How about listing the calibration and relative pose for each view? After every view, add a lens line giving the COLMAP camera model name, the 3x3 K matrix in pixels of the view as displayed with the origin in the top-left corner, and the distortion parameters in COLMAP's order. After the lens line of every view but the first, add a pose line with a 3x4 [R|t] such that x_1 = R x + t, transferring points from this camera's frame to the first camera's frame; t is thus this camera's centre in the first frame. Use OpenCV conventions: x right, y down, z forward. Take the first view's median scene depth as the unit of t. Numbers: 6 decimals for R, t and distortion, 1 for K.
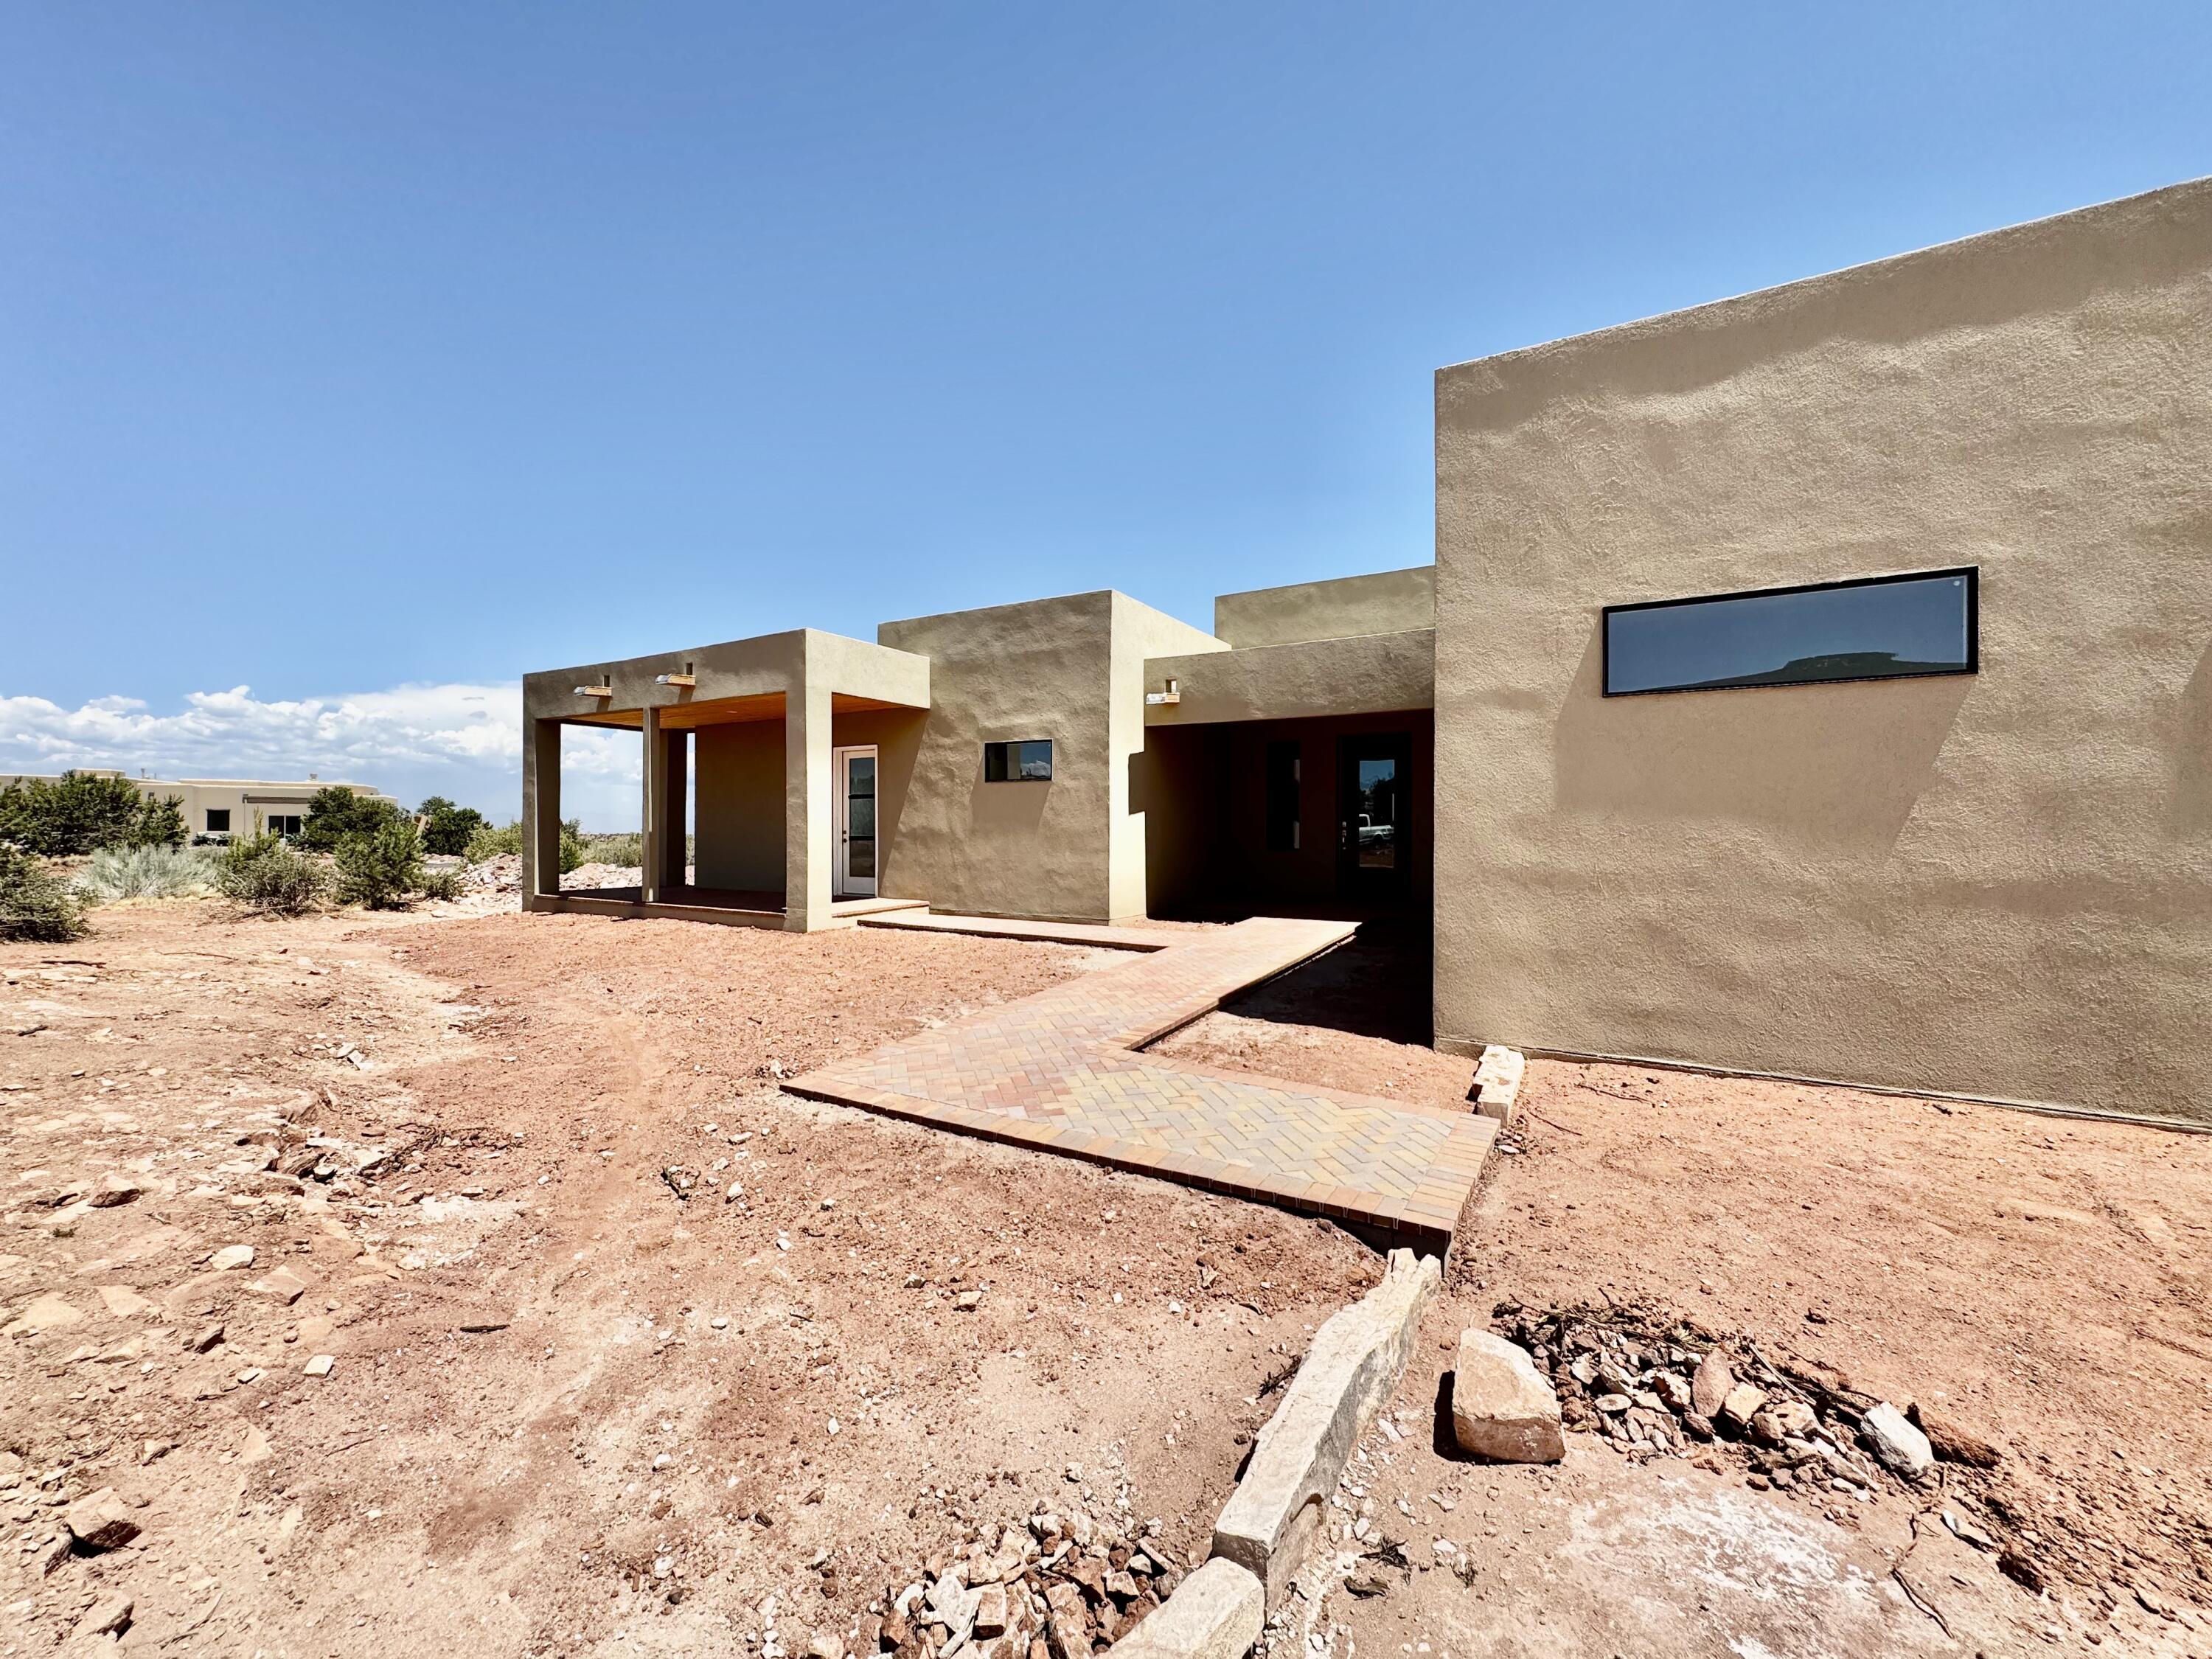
lens RADIAL K [[879.9, 0, 1103.5], [0, 879.9, 832.7], [0, 0, 1]] dist [-0.011460, 0.000247]
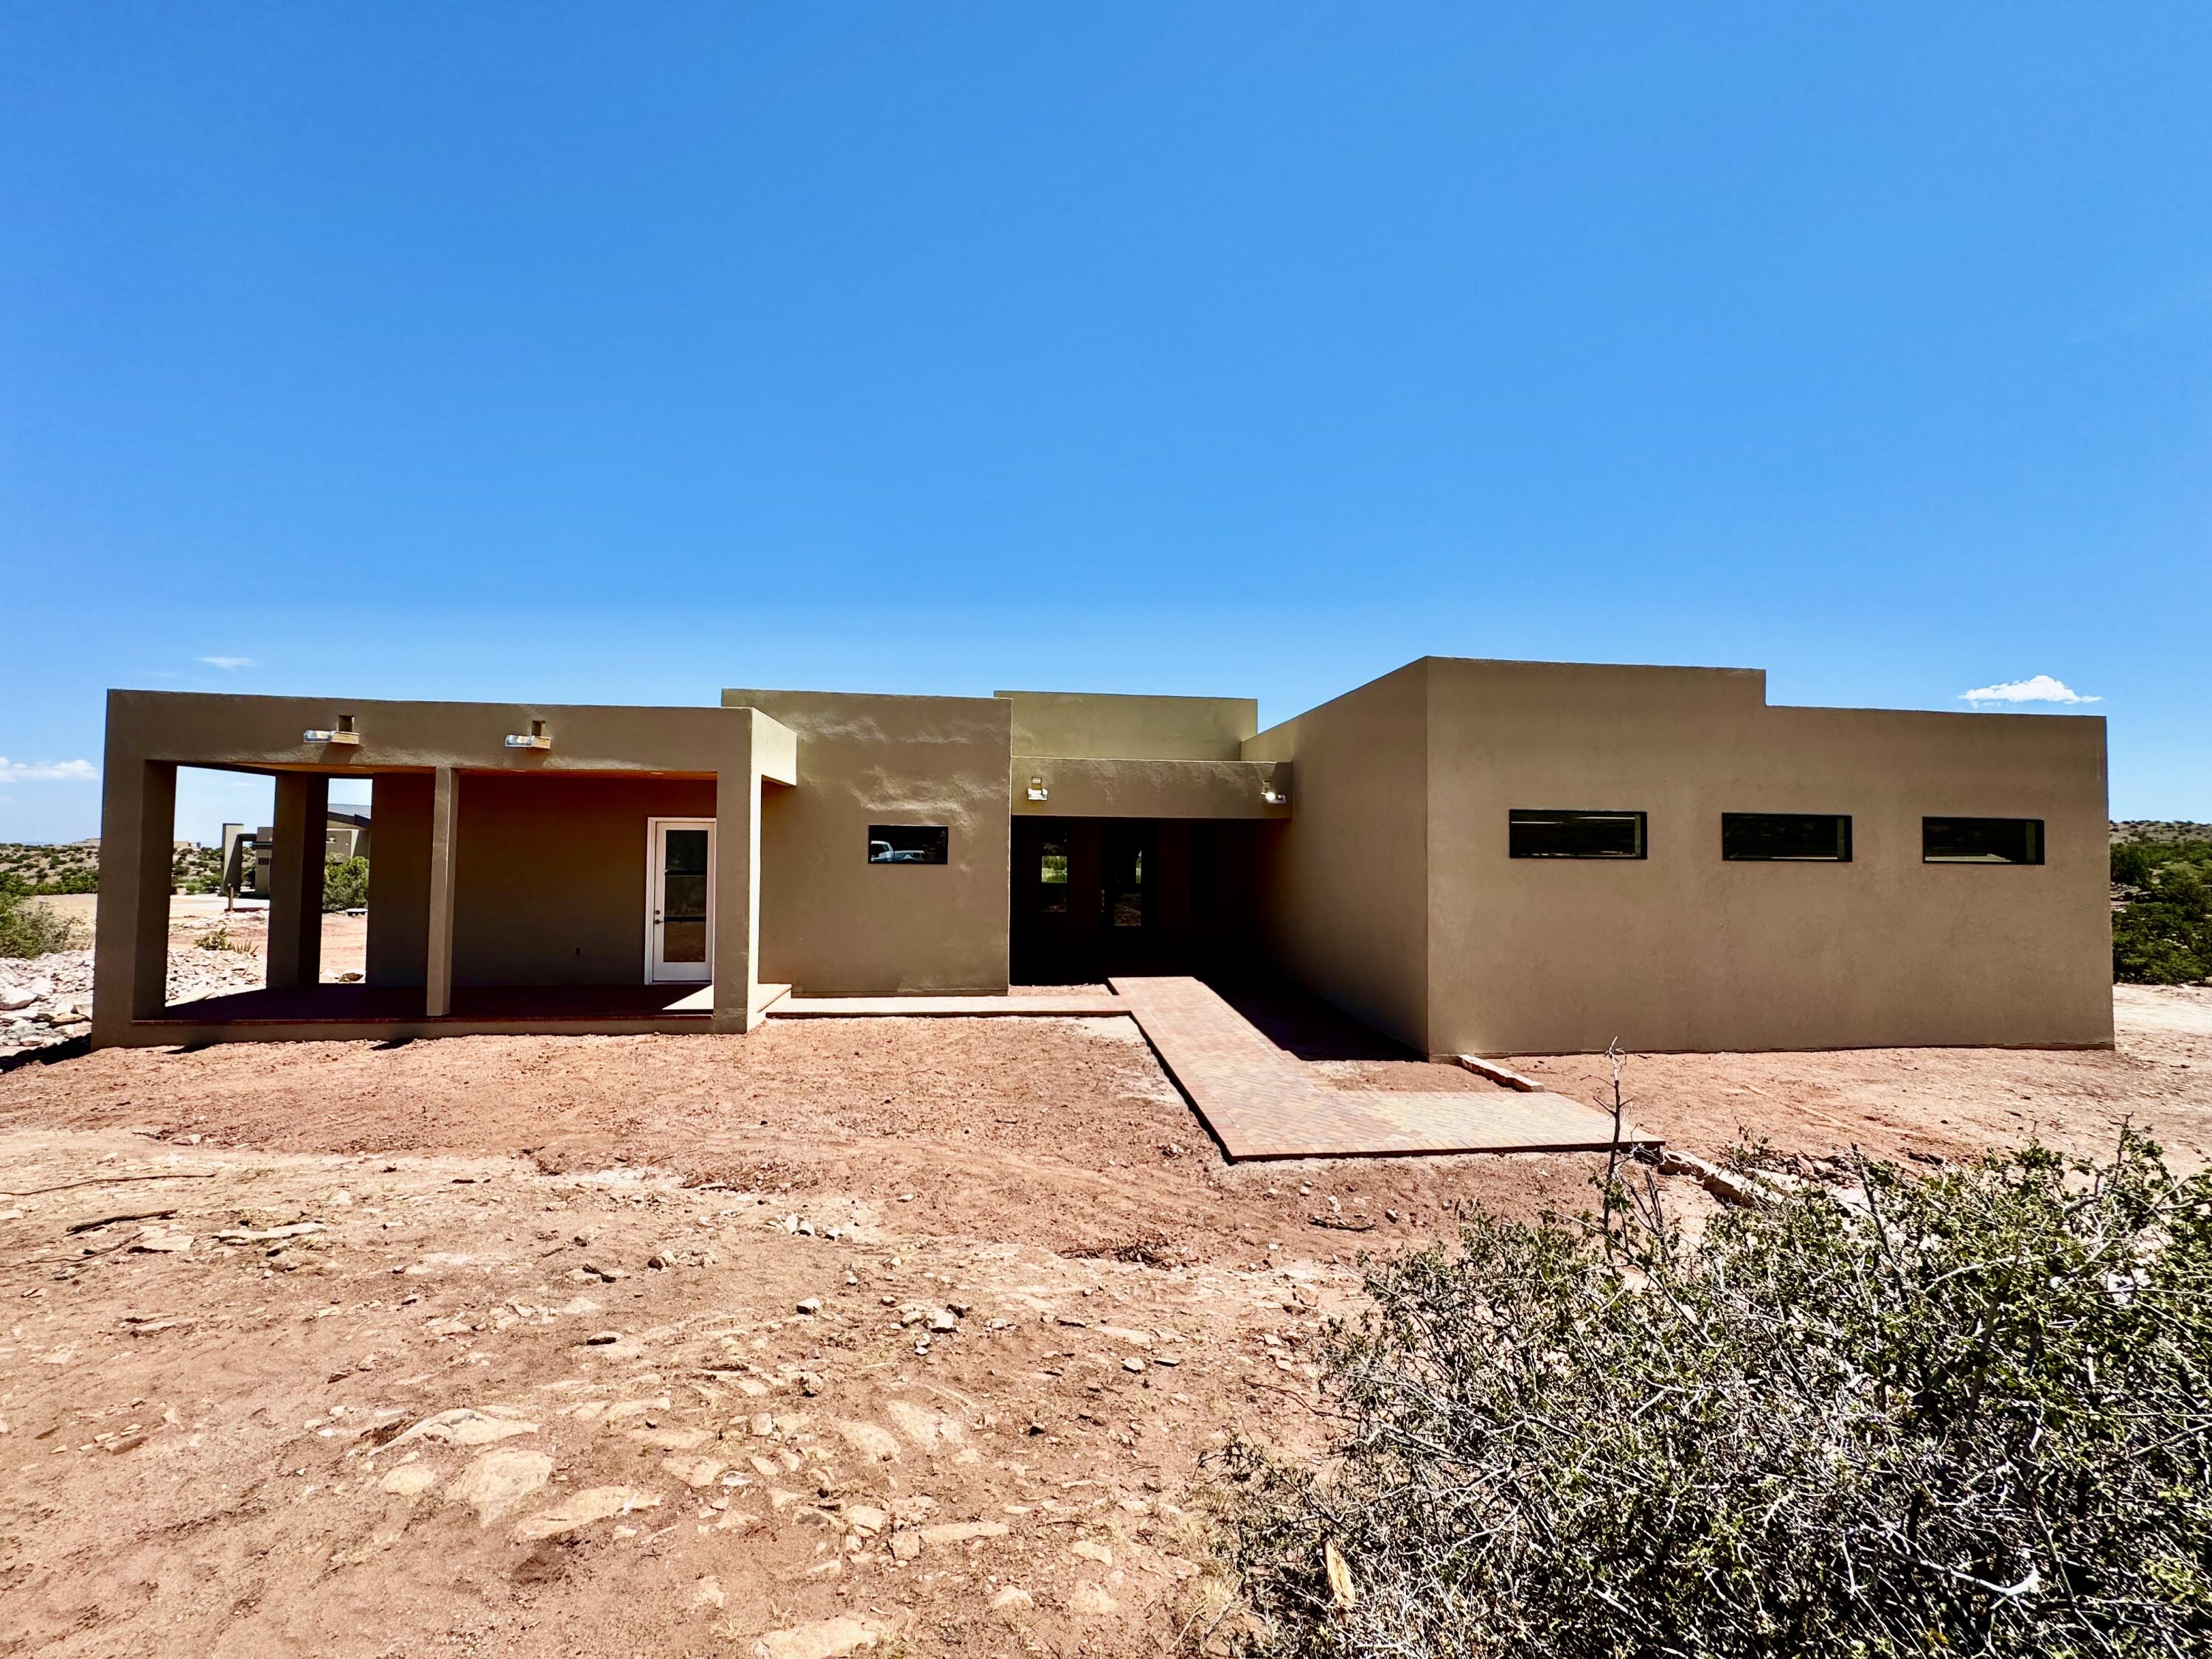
lens RADIAL K [[879.9, 0, 1105.3], [0, 879.9, 826.7], [0, 0, 1]] dist [-0.011460, 0.000247]
pose [[0.797636, 0.024505, 0.602641, -0.550553], [-0.003544, 0.999347, -0.035947, -0.067346], [-0.603129, 0.026537, 0.797202, 0.017073]]
